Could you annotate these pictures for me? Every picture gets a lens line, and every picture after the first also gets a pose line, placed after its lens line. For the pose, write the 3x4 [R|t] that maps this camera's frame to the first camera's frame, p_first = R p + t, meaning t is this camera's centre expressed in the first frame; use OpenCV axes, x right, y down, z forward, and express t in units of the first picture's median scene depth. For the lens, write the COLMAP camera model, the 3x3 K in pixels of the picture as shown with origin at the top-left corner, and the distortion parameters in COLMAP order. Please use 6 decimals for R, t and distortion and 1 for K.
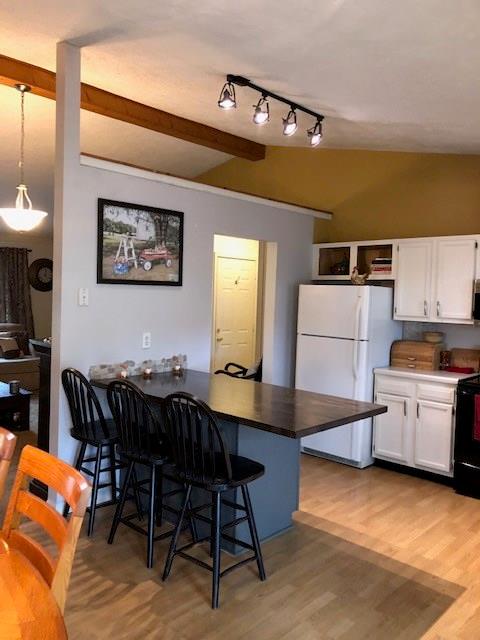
lens RADIAL K [[525.7, 0, 244.8], [0, 525.7, 316.4], [0, 0, 1]] dist [0.018301, -0.021296]
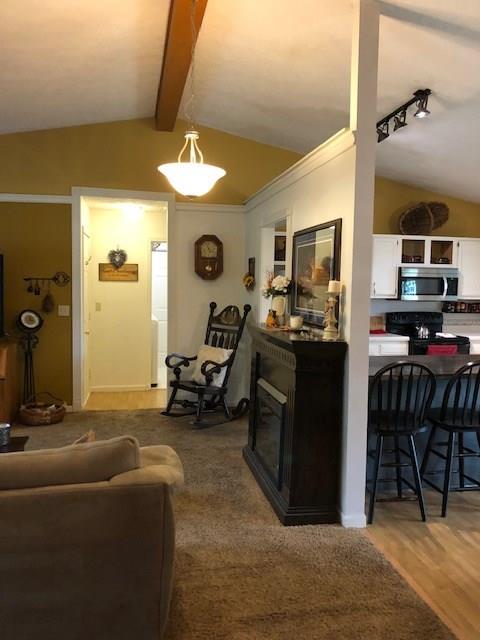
lens RADIAL K [[525.7, 0, 246.2], [0, 525.7, 319.7], [0, 0, 1]] dist [0.018301, -0.021296]
pose [[0.577562, -0.080375, 0.812380, -1.109256], [0.031239, 0.996588, 0.076391, -0.051432], [-0.815749, -0.018743, 0.578103, 0.605082]]
